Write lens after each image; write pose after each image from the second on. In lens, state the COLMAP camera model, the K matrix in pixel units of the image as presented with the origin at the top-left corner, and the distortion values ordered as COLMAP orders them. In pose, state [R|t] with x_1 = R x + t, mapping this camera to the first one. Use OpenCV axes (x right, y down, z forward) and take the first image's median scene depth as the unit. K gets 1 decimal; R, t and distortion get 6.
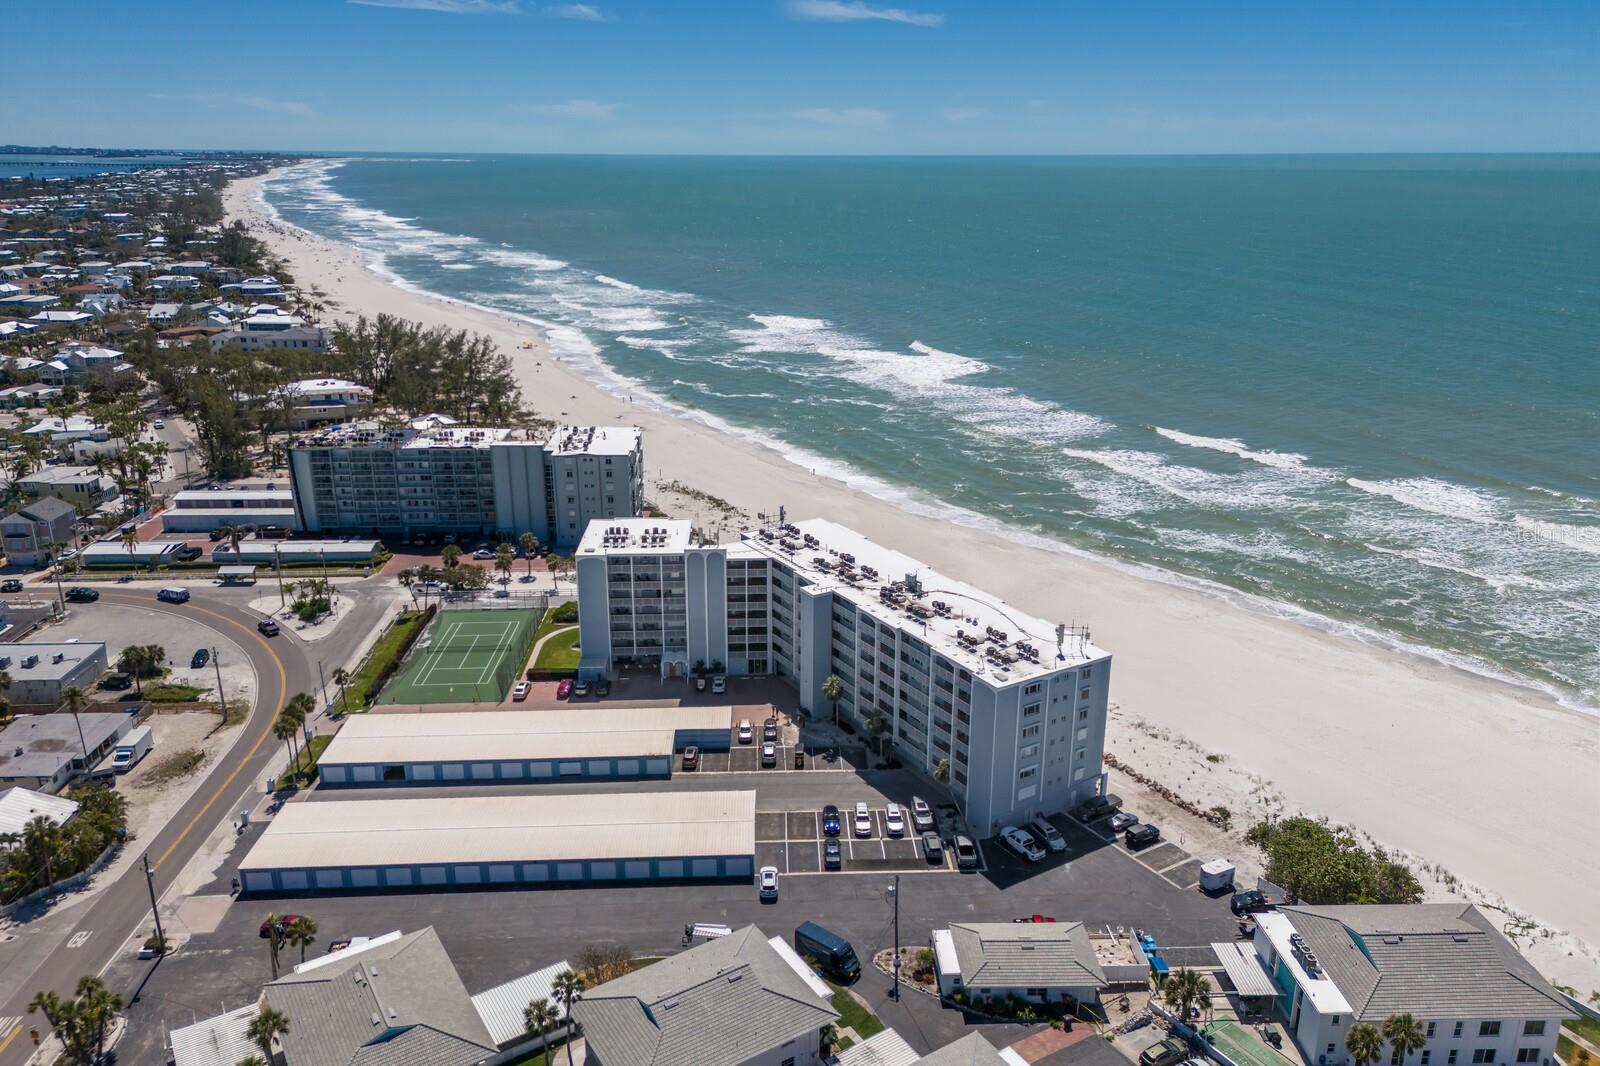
lens RADIAL K [[1159.5, 0, 796.4], [0, 1159.5, 533.4], [0, 0, 1]] dist [0.097176, -0.095485]
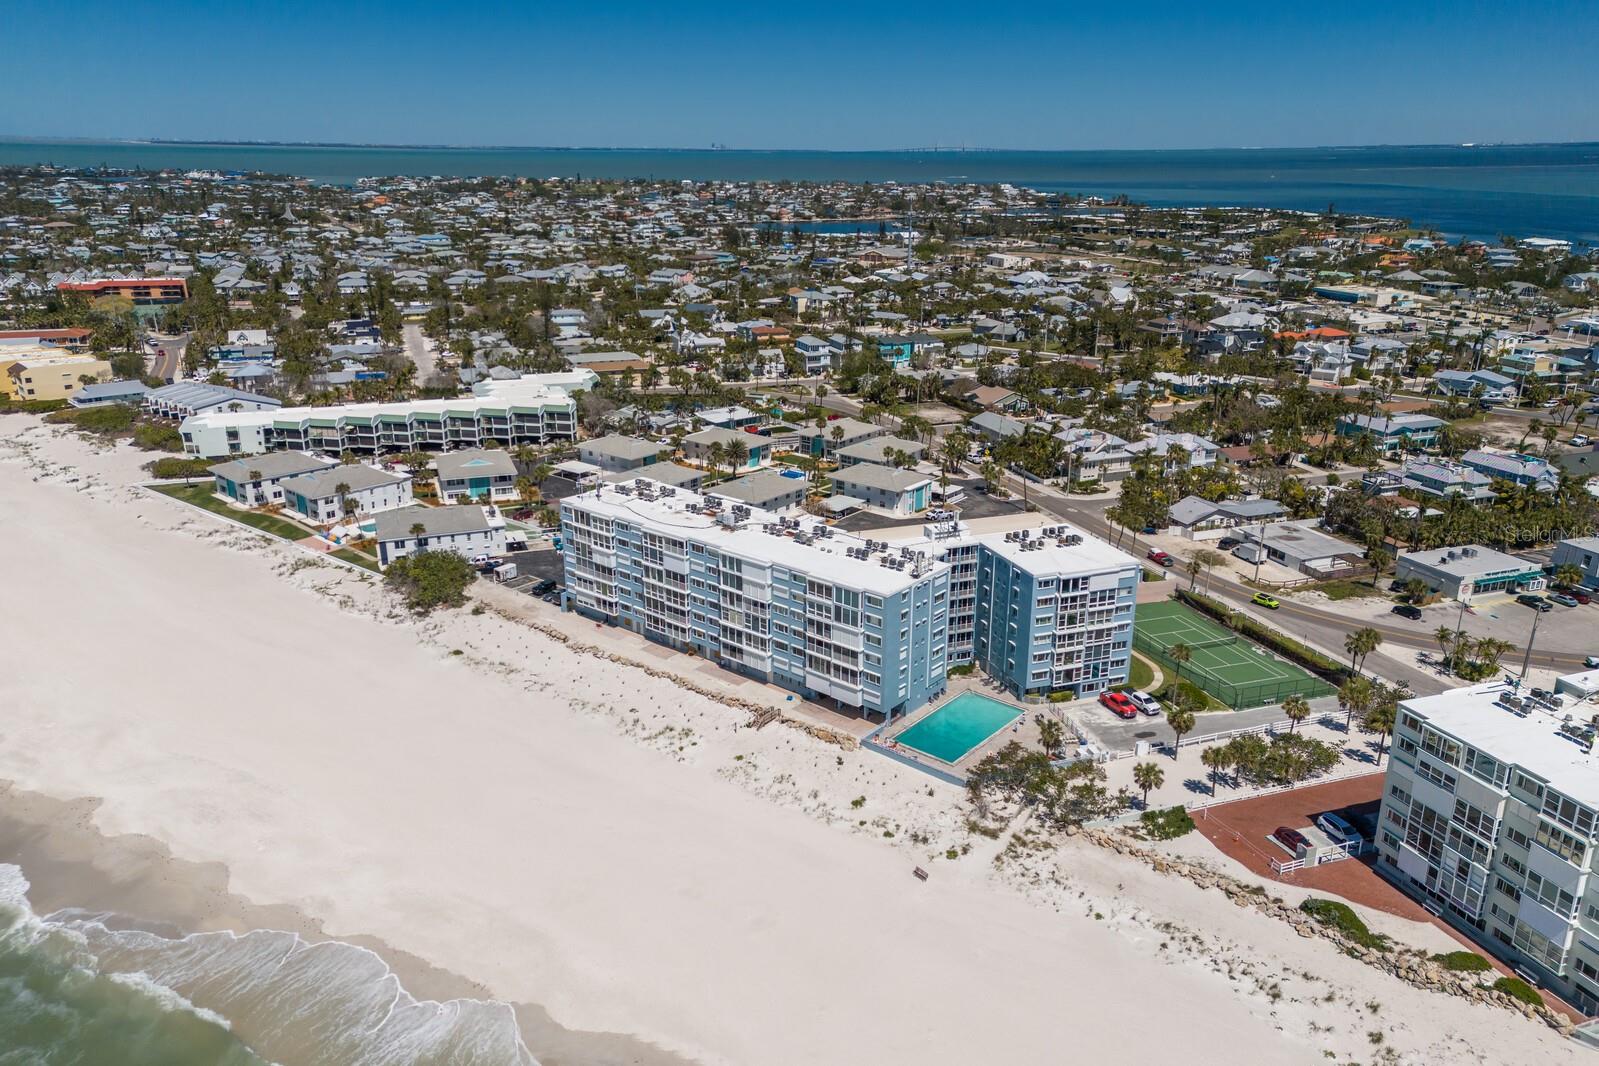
lens RADIAL K [[1146.0, 0, 795.0], [0, 1146.0, 528.0], [0, 0, 1]] dist [0.124720, -0.088461]
pose [[-0.949944, 0.092237, -0.298494, 0.333529], [-0.102502, 0.810525, 0.576666, -0.533946], [0.295127, 0.578396, -0.760499, 1.708259]]
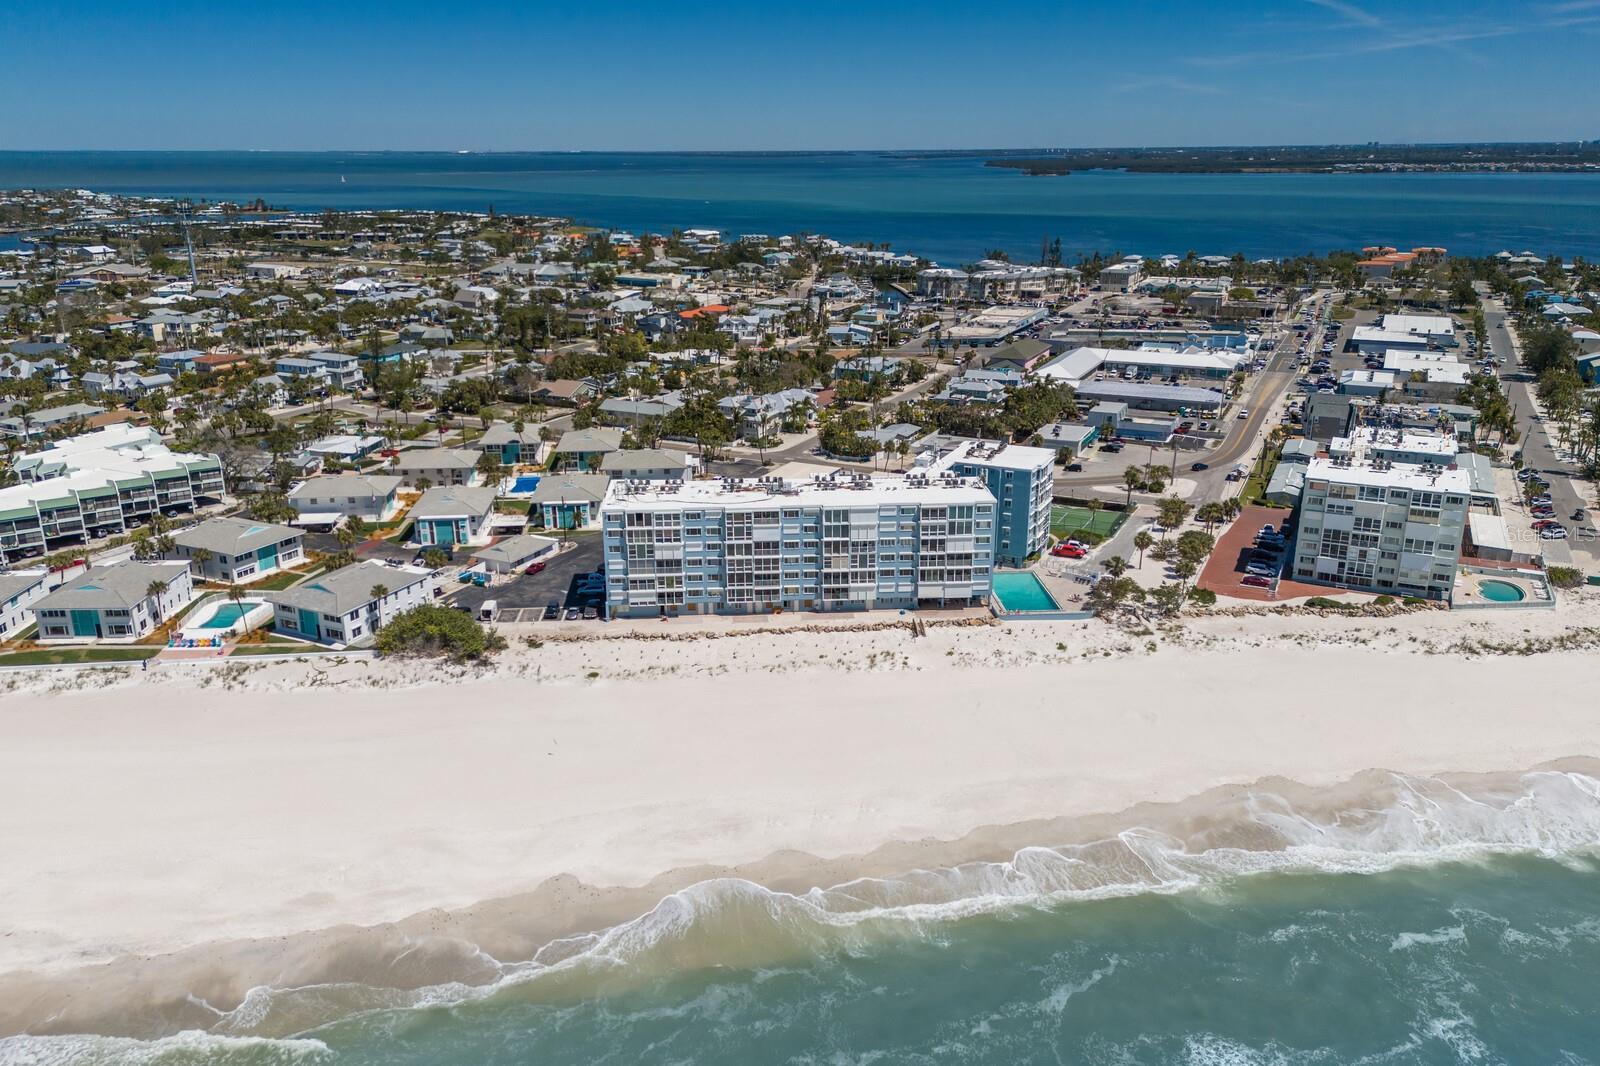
lens RADIAL K [[1159.5, 0, 796.4], [0, 1159.5, 533.4], [0, 0, 1]] dist [0.097176, -0.095485]
pose [[-0.474161, 0.275264, -0.836302, 1.048061], [-0.270560, 0.858353, 0.435922, -0.419319], [0.837836, 0.432967, -0.332522, 1.337291]]
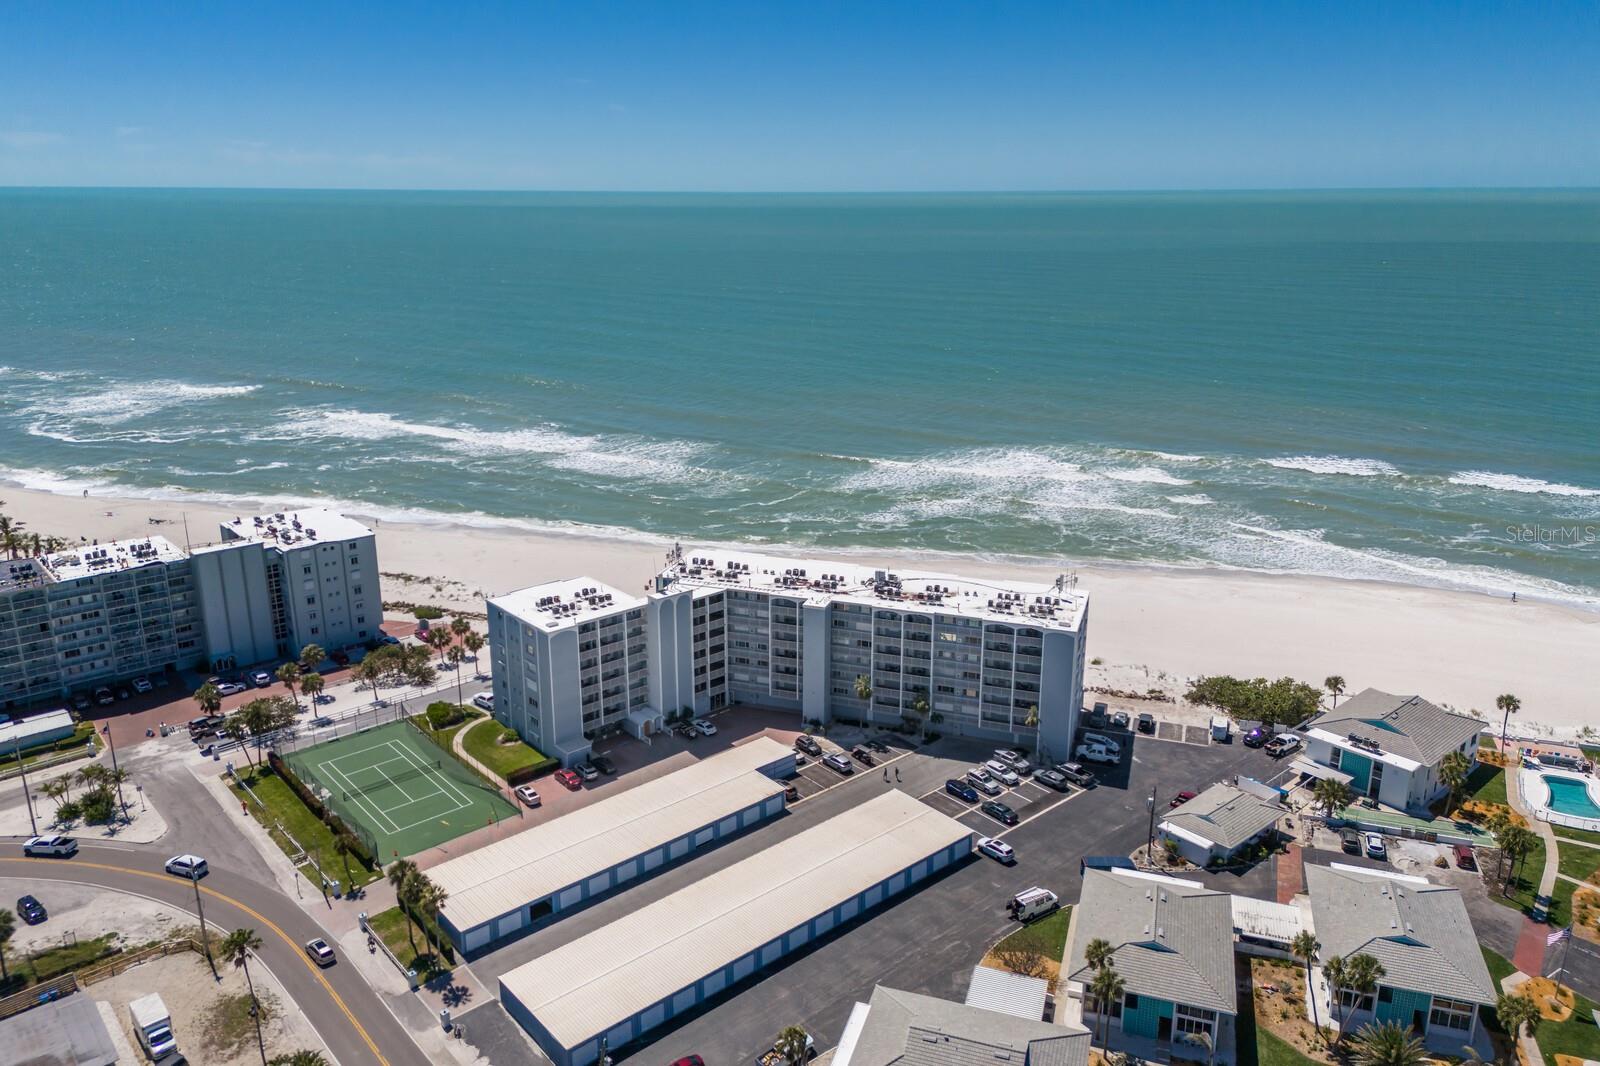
lens RADIAL K [[1159.5, 0, 796.4], [0, 1159.5, 533.4], [0, 0, 1]] dist [0.097176, -0.095485]
pose [[0.776506, -0.181636, 0.603364, -0.579667], [0.198157, 0.979362, 0.039806, -0.055220], [-0.598141, 0.088651, 0.796472, 0.154959]]
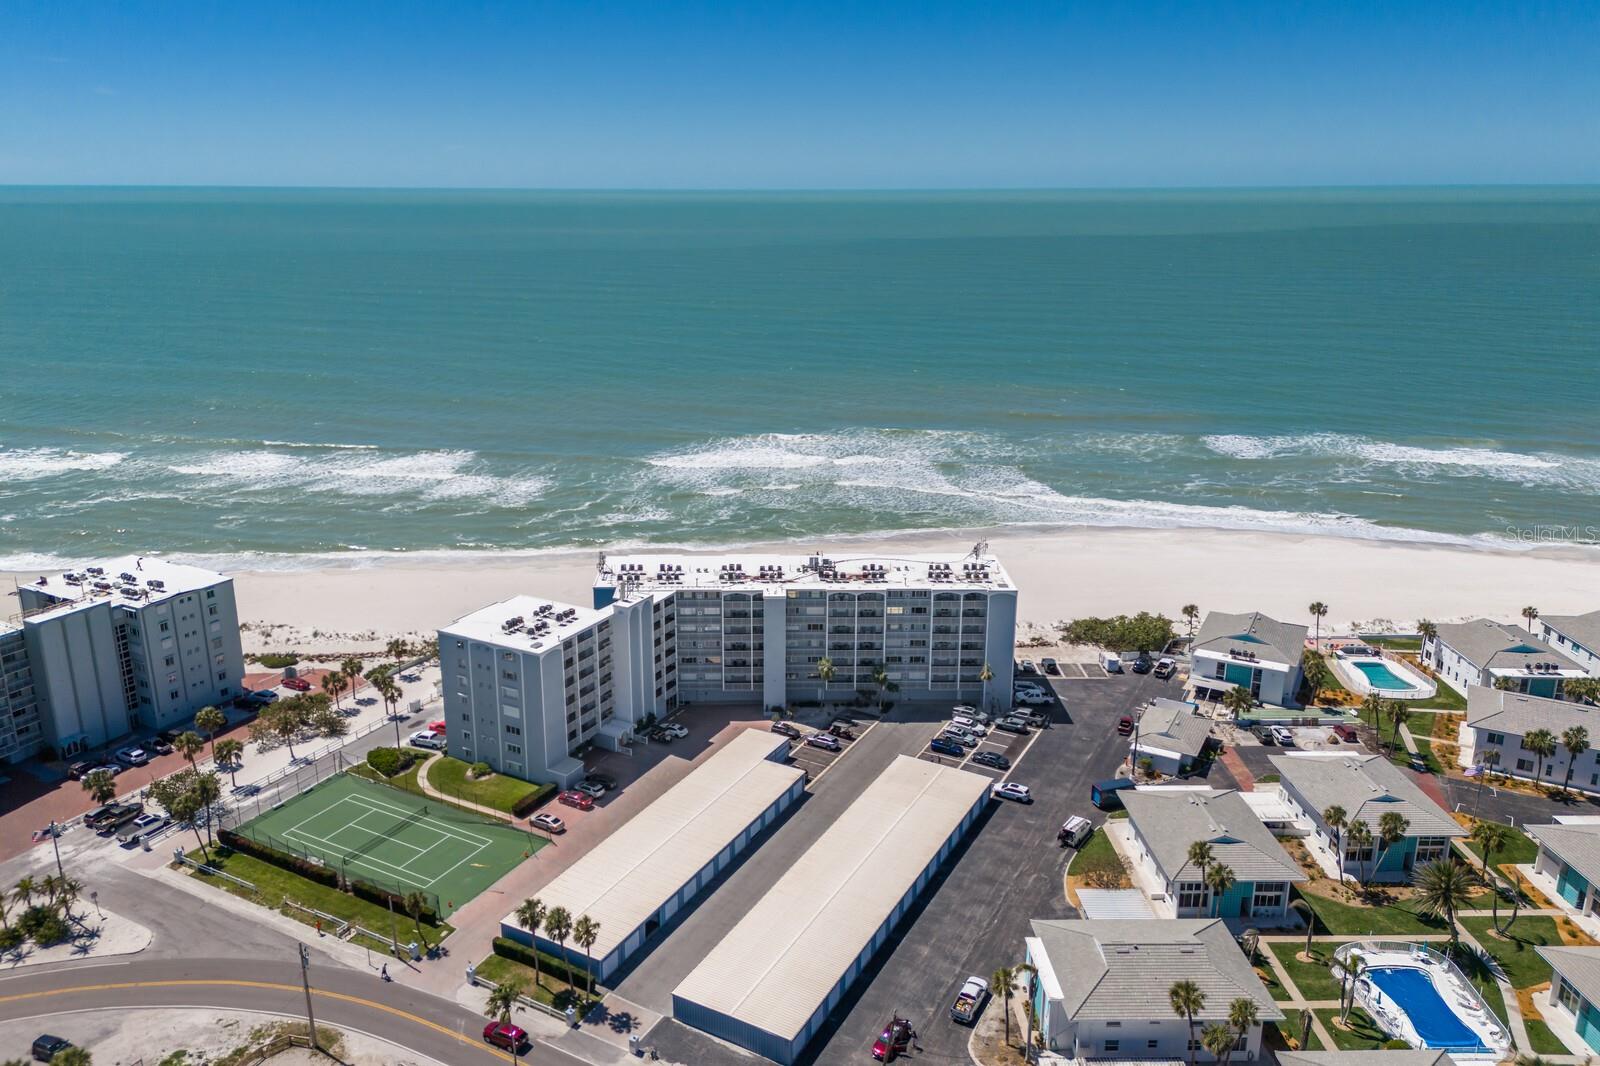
lens RADIAL K [[1160.8, 0, 777.8], [0, 1160.8, 530.9], [0, 0, 1]] dist [0.094443, -0.095333]
pose [[0.517228, -0.246313, 0.819637, -0.801514], [0.268178, 0.956104, 0.118092, -0.126183], [-0.812746, 0.158728, 0.560579, 0.351980]]
